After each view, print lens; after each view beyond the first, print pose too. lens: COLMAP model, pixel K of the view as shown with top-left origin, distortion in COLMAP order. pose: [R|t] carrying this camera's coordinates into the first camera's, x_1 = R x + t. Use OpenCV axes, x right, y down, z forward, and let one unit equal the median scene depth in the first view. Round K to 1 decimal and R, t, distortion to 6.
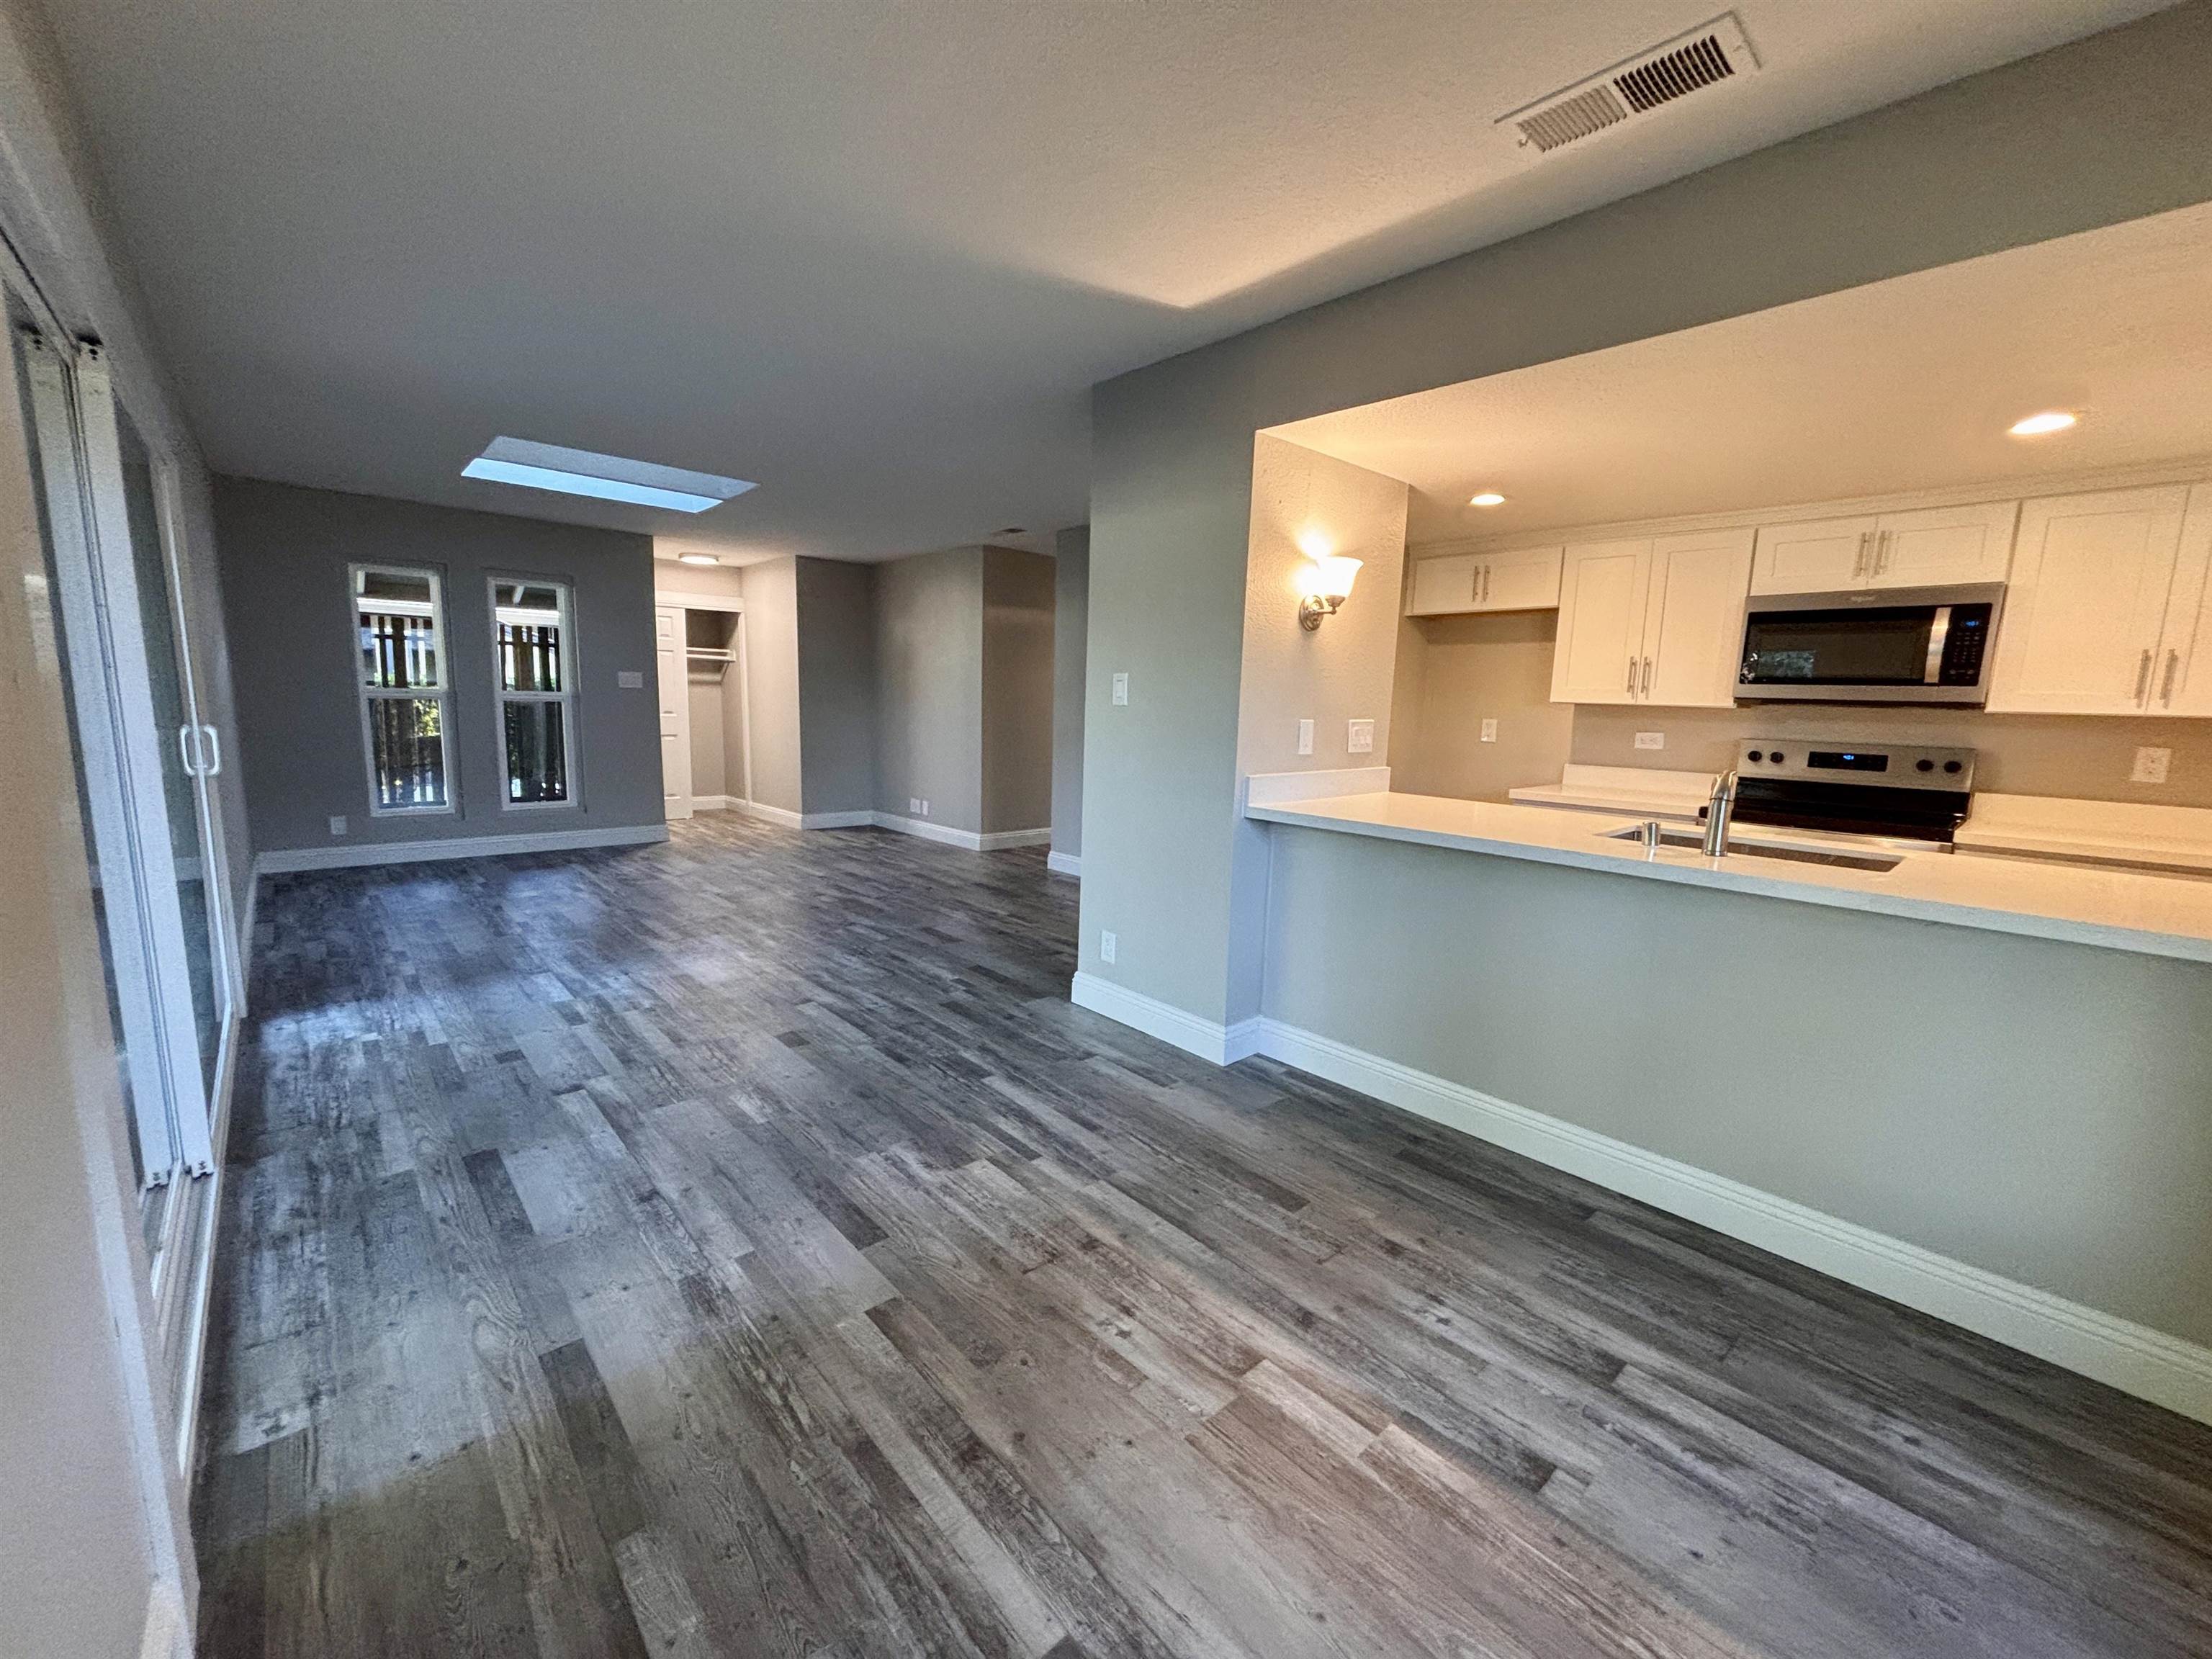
lens RADIAL K [[893.2, 0, 1106.5], [0, 893.2, 825.6], [0, 0, 1]] dist [-0.000537, 0.000546]
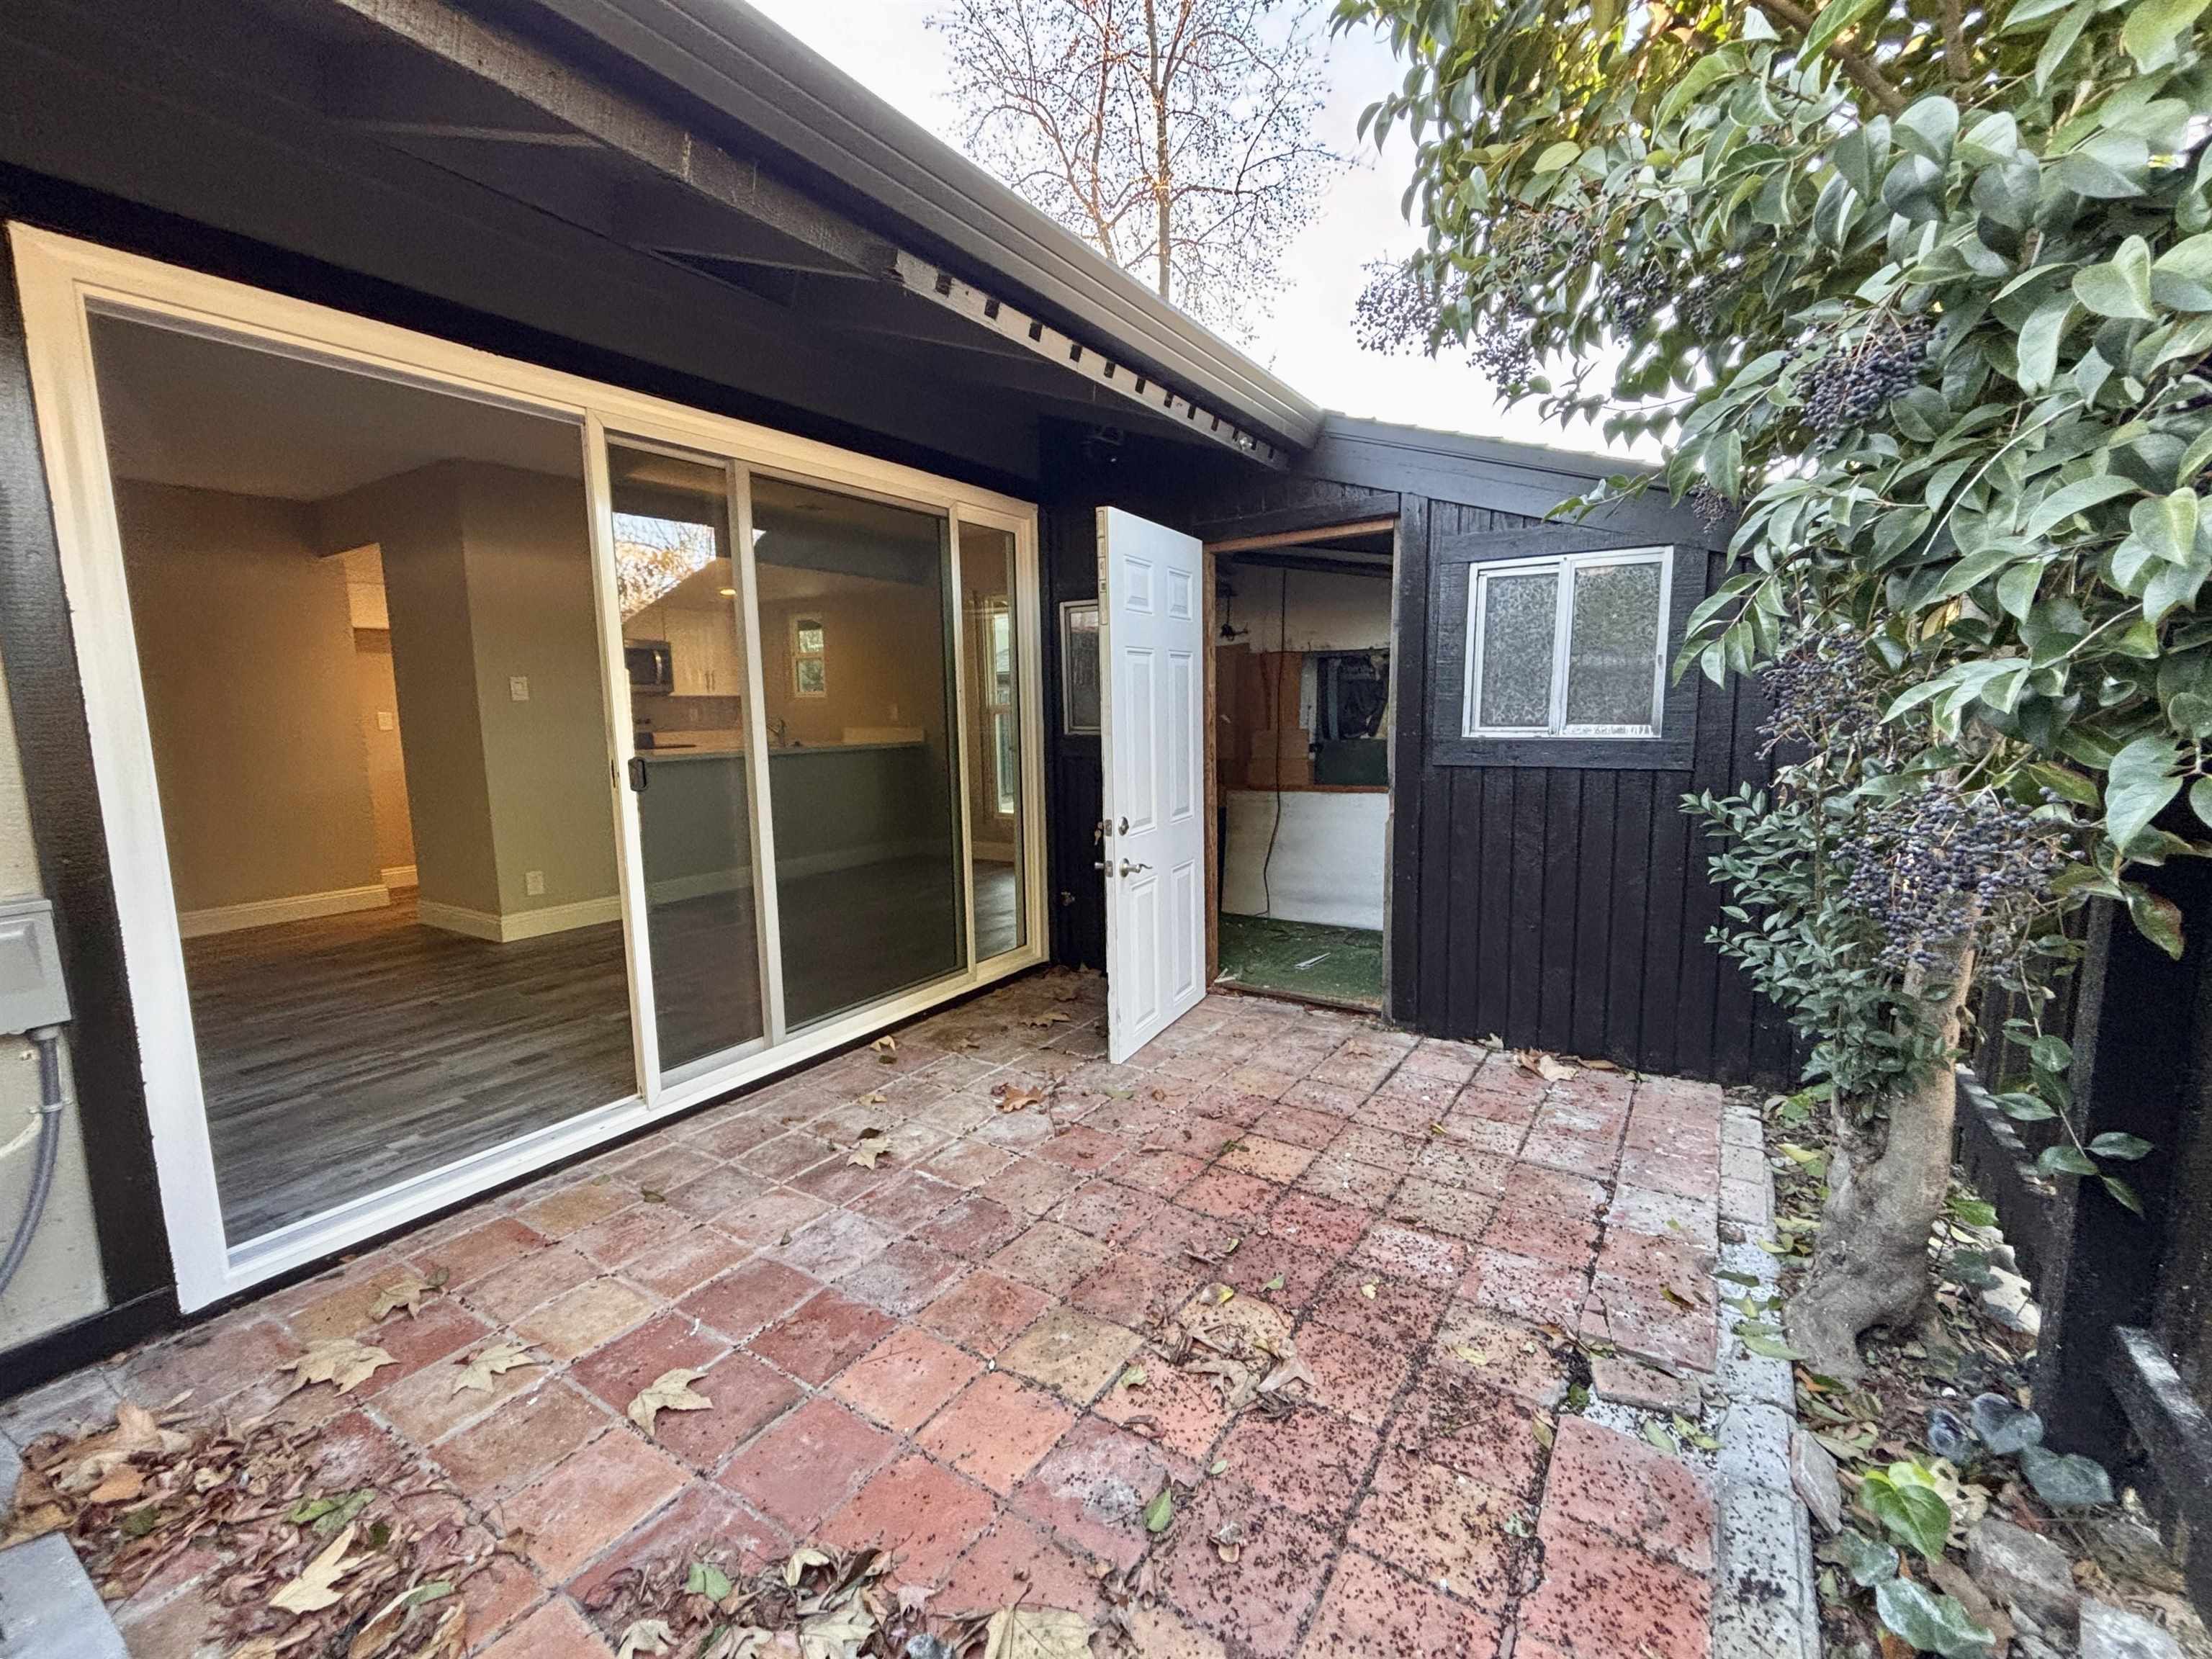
lens RADIAL K [[943.7, 0, 1106.0], [0, 943.7, 829.5], [0, 0, 1]] dist [0.000276, 0.000099]
pose [[-0.259277, -0.147658, 0.954449, -1.527733], [0.150571, 0.969980, 0.190964, -0.079669], [-0.953994, 0.193225, -0.229261, 0.490661]]
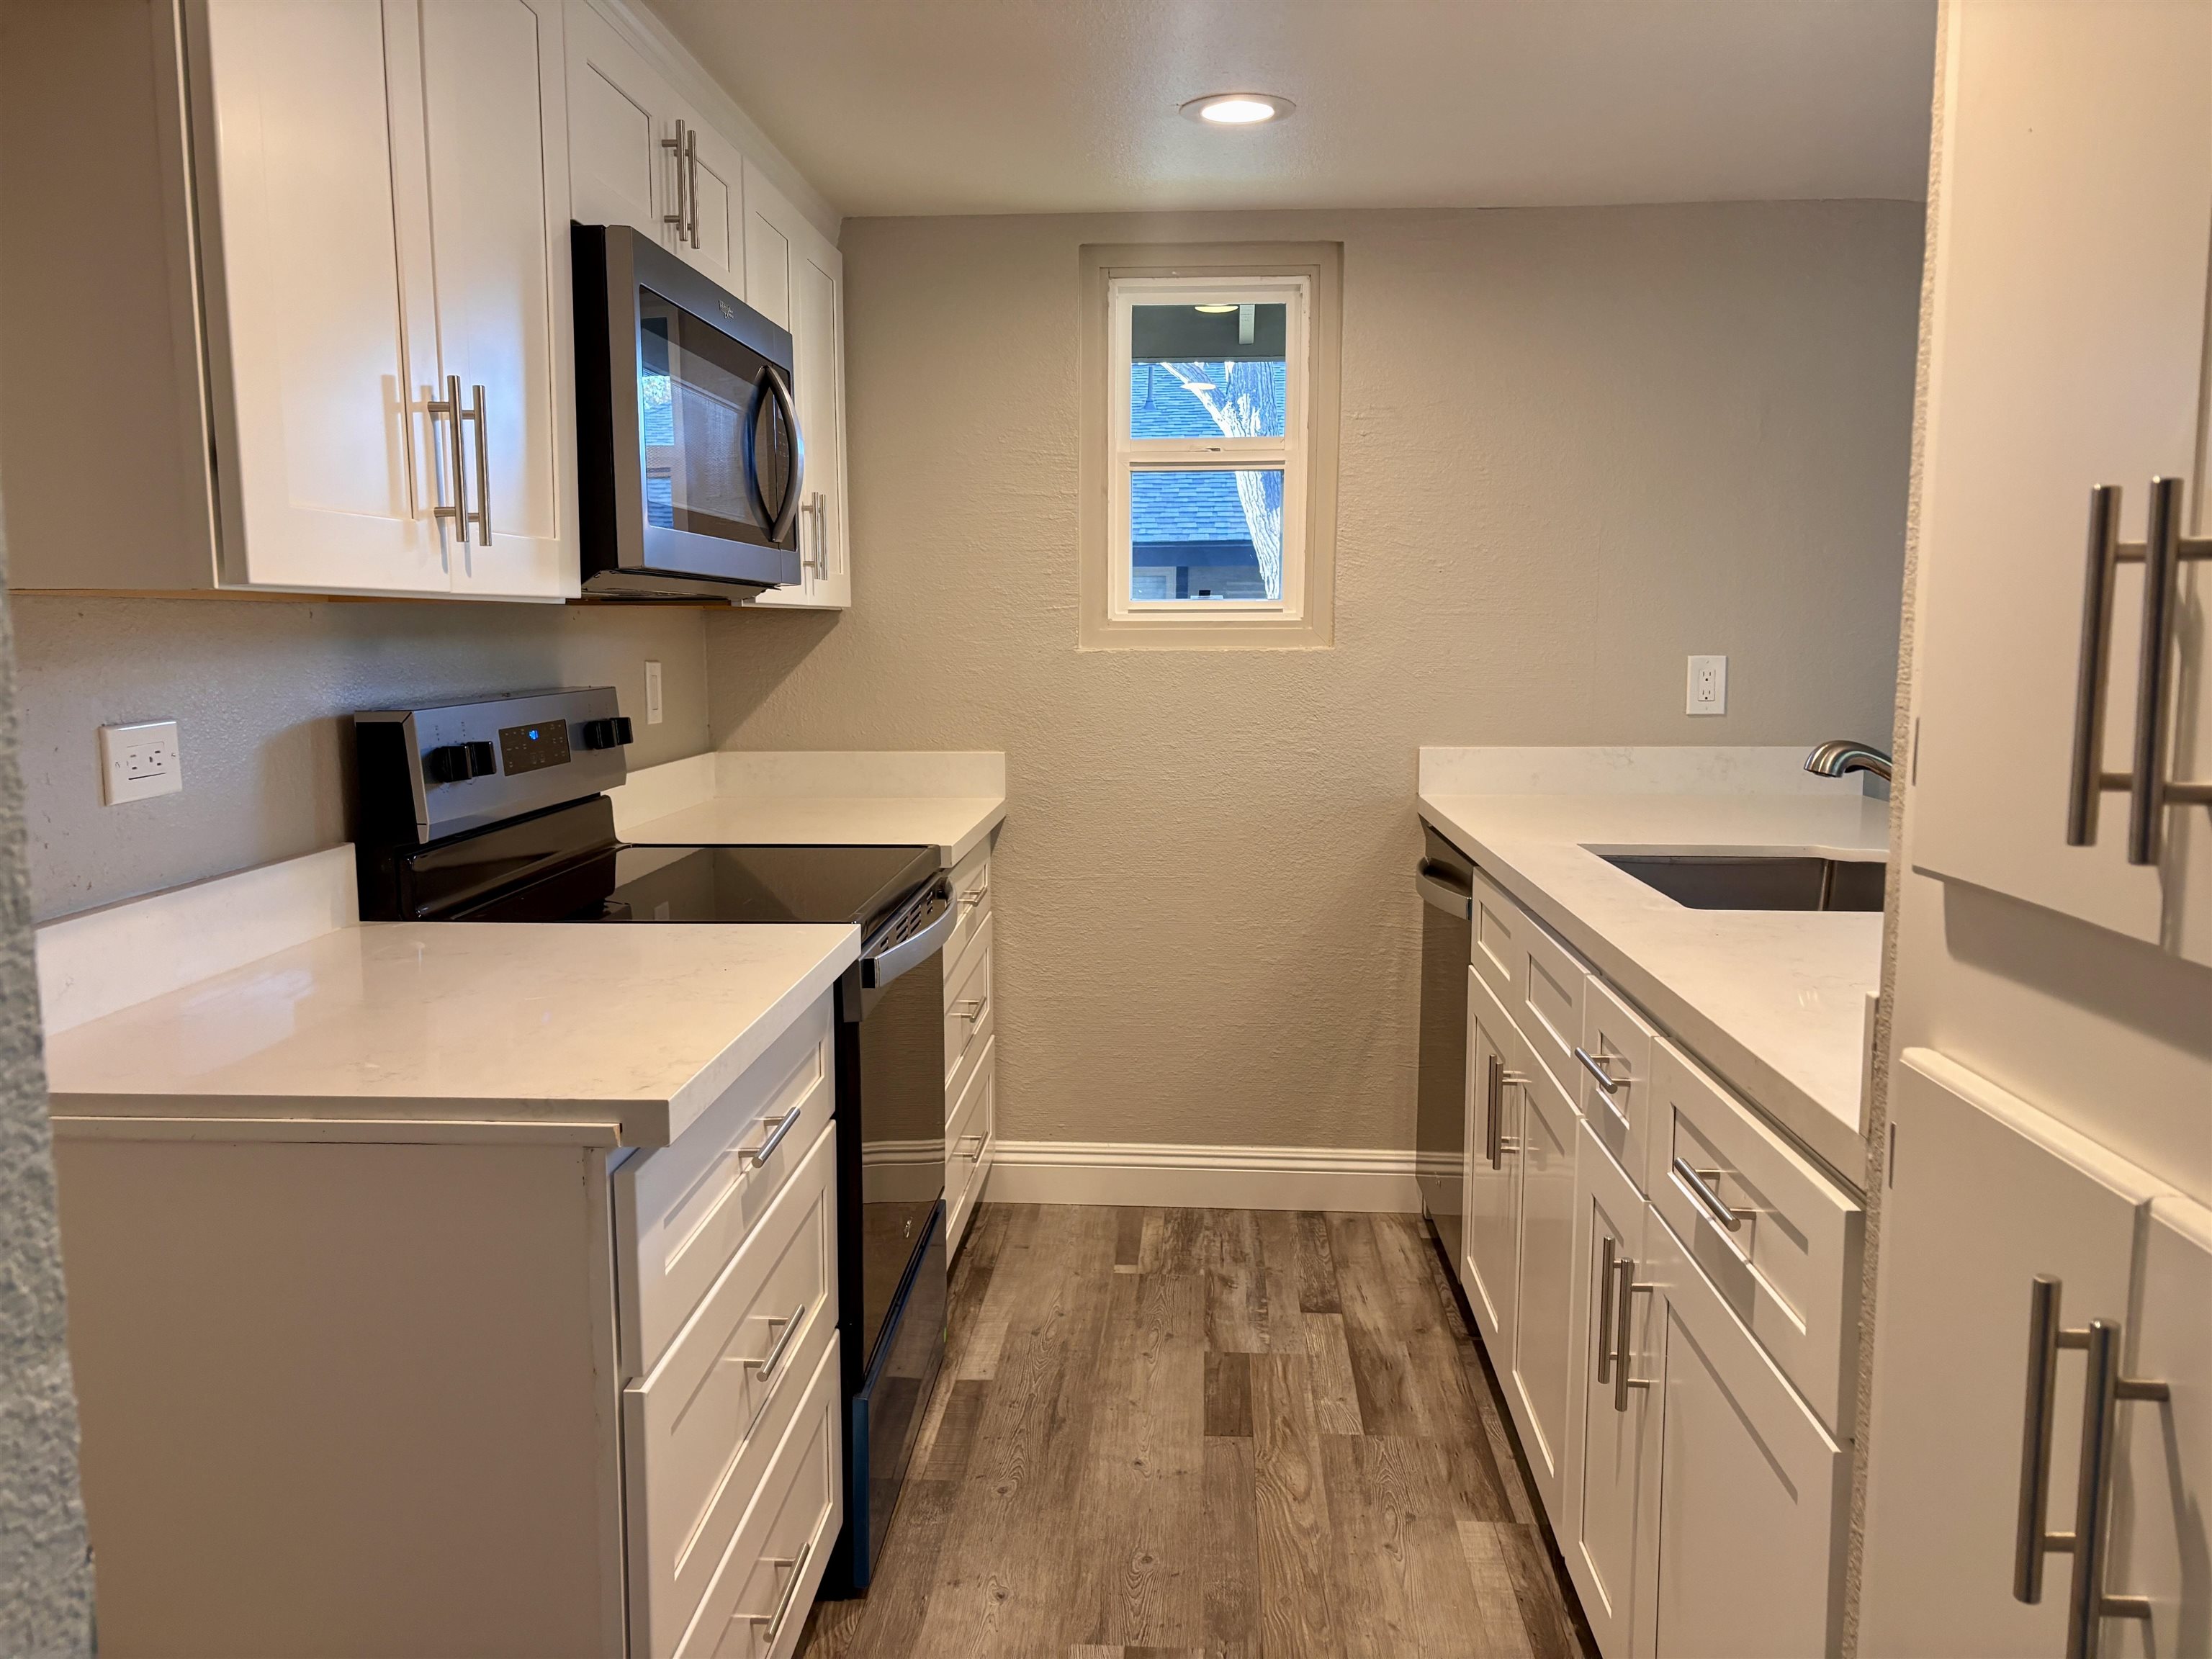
lens RADIAL K [[1672.0, 0, 1106.0], [0, 1672.0, 829.5], [0, 0, 1]] dist [0.108207, -0.253761]
pose [[-0.695777, -0.111291, 0.709584, 0.192889], [0.089609, 0.966754, 0.239491, -0.187332], [-0.712646, 0.230218, -0.662673, 1.334813]]
